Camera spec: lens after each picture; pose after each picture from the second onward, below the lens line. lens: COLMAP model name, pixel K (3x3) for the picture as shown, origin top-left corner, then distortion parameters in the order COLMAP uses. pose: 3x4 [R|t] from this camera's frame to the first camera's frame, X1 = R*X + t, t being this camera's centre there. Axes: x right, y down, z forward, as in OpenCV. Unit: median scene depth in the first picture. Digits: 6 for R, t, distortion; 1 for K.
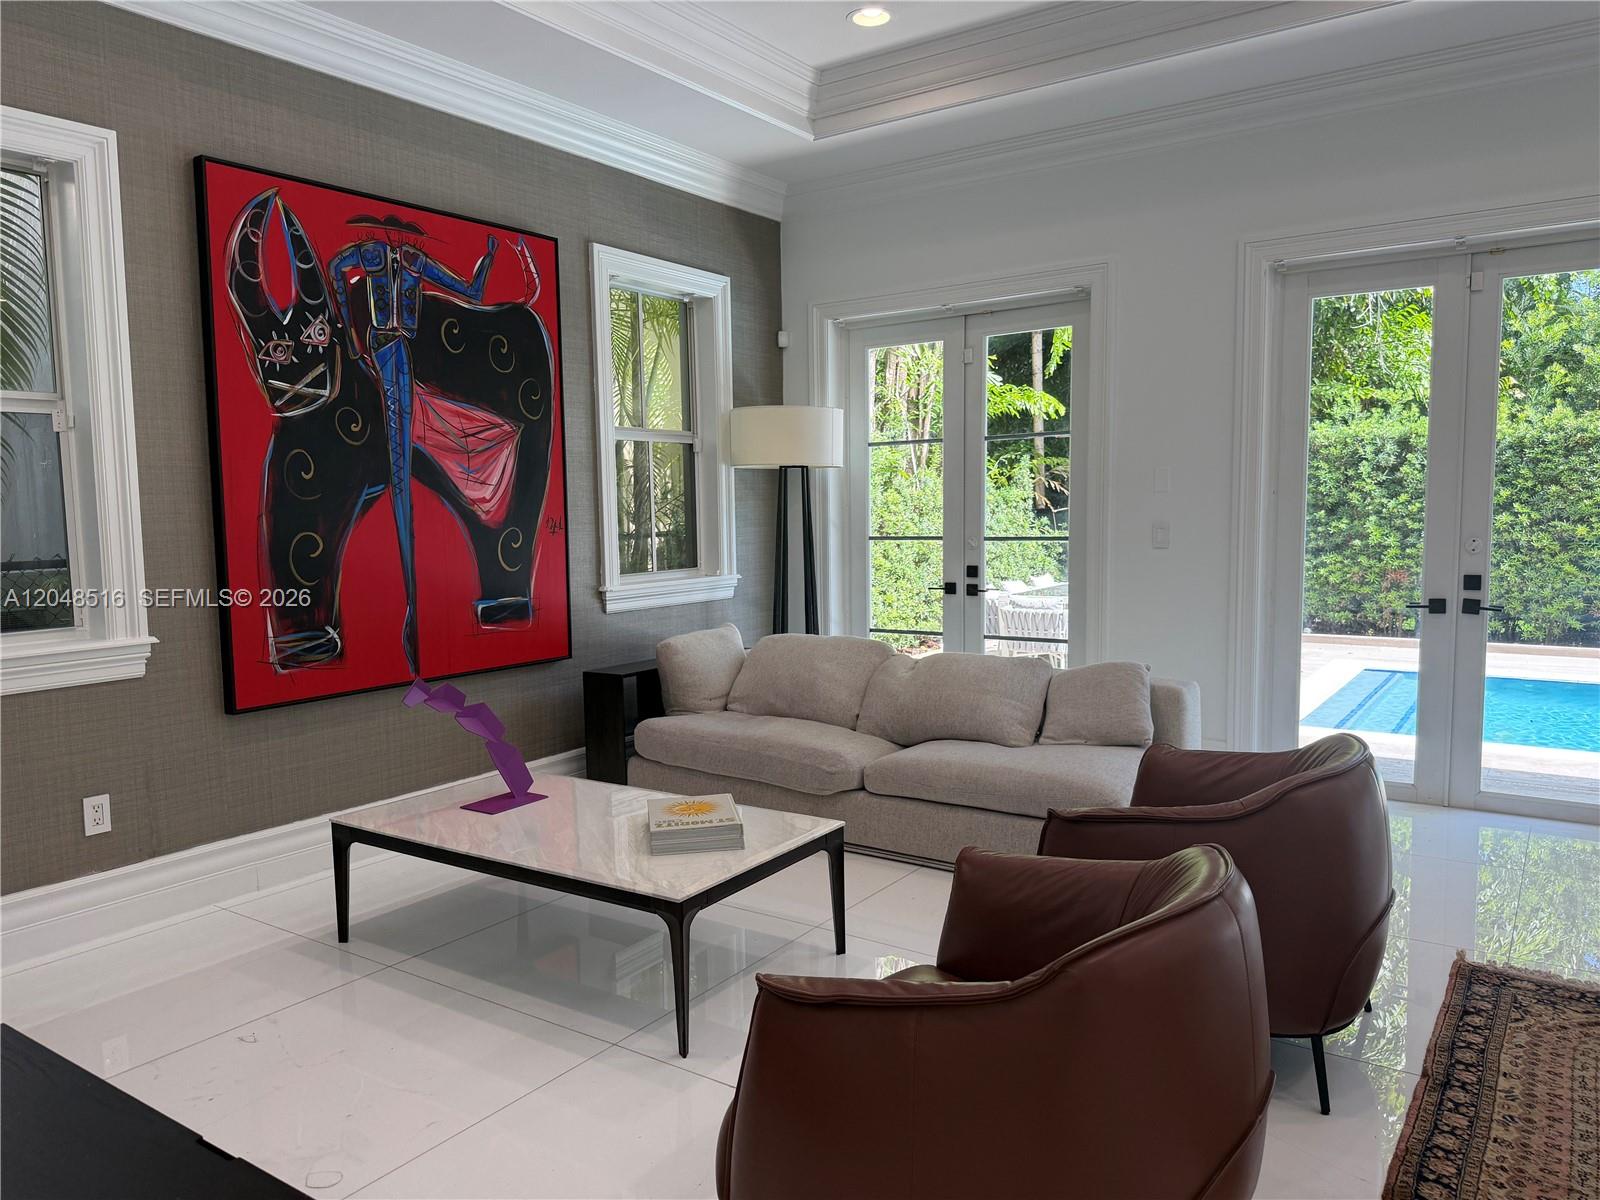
lens RADIAL K [[1125.6, 0, 835.0], [0, 1125.6, 618.1], [0, 0, 1]] dist [0.051169, -0.081633]
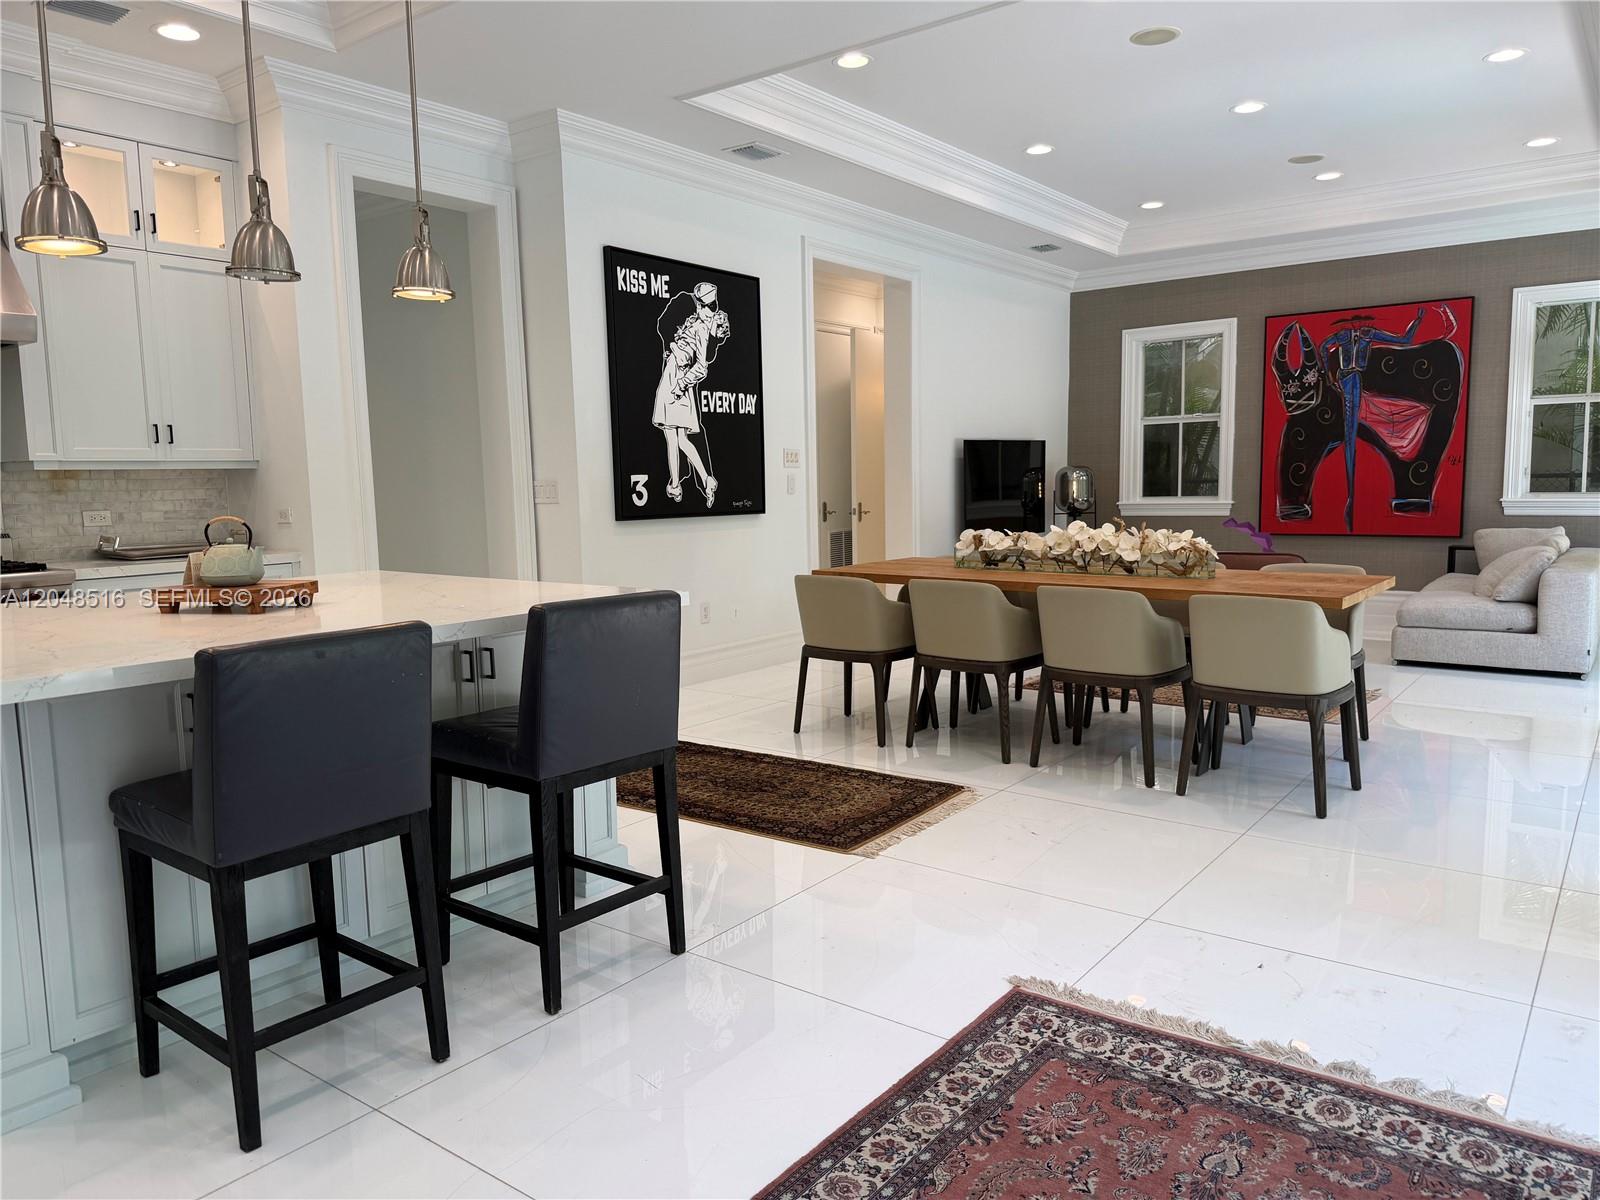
lens RADIAL K [[1125.6, 0, 813.0], [0, 1125.6, 609.3], [0, 0, 1]] dist [0.051169, -0.081633]
pose [[-0.055487, 0.133502, -0.989494, 1.834401], [-0.085938, 0.986705, 0.137944, -0.012825], [0.994754, 0.092689, -0.043276, 0.118696]]
